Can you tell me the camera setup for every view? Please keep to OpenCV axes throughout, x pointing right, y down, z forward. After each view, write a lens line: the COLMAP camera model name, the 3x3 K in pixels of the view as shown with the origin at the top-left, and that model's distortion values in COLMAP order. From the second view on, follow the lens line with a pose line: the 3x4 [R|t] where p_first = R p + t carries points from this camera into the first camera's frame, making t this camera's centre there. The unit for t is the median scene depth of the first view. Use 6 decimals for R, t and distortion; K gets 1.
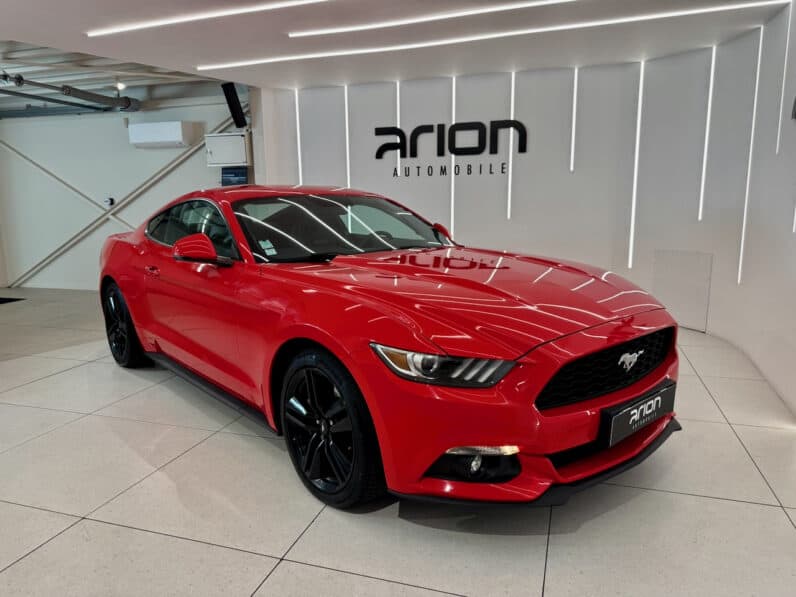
lens RADIAL K [[568.1, 0, 389.8], [0, 568.1, 303.2], [0, 0, 1]] dist [0.056193, -0.070074]
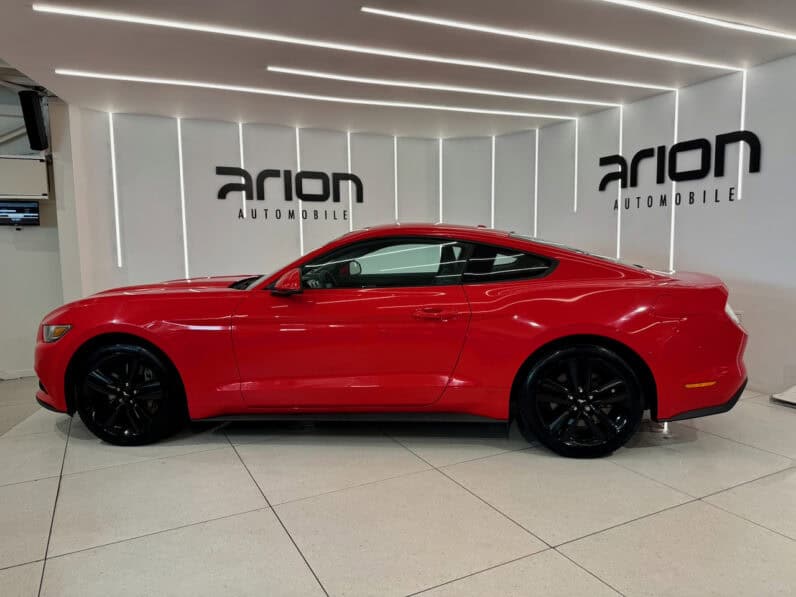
lens RADIAL K [[568.1, 0, 394.9], [0, 568.1, 298.7], [0, 0, 1]] dist [0.056193, -0.070074]
pose [[0.698703, -0.070849, 0.711895, -0.512761], [0.136793, 0.989955, -0.035736, -0.019455], [-0.702212, 0.122351, 0.701376, 0.163277]]
